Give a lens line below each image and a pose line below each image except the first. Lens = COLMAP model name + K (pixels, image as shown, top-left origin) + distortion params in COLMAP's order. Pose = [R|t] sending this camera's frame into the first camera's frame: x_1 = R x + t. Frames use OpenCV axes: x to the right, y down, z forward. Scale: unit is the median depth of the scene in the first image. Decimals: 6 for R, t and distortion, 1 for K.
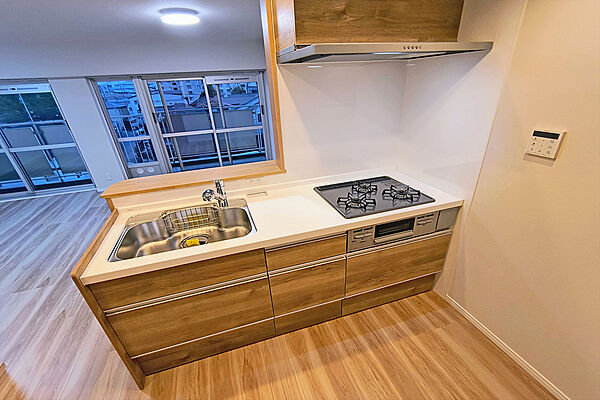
lens RADIAL K [[275.0, 0, 301.8], [0, 275.0, 203.5], [0, 0, 1]] dist [0.002571, 0.000712]
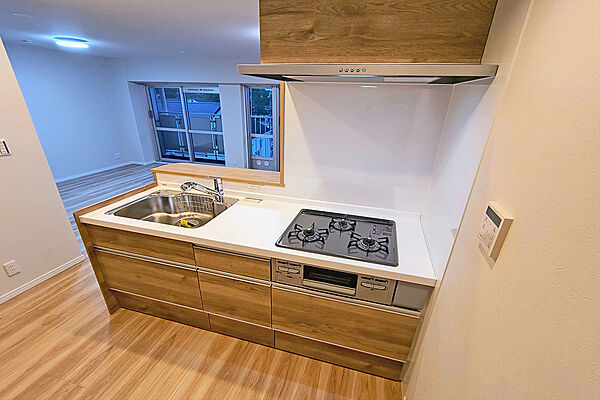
lens RADIAL K [[275.0, 0, 295.6], [0, 275.0, 202.4], [0, 0, 1]] dist [0.002571, 0.000712]
pose [[0.829254, 0.265657, -0.491695, 0.608089], [-0.287571, 0.957219, 0.032179, -0.128420], [0.479208, 0.114713, 0.870173, 0.190202]]
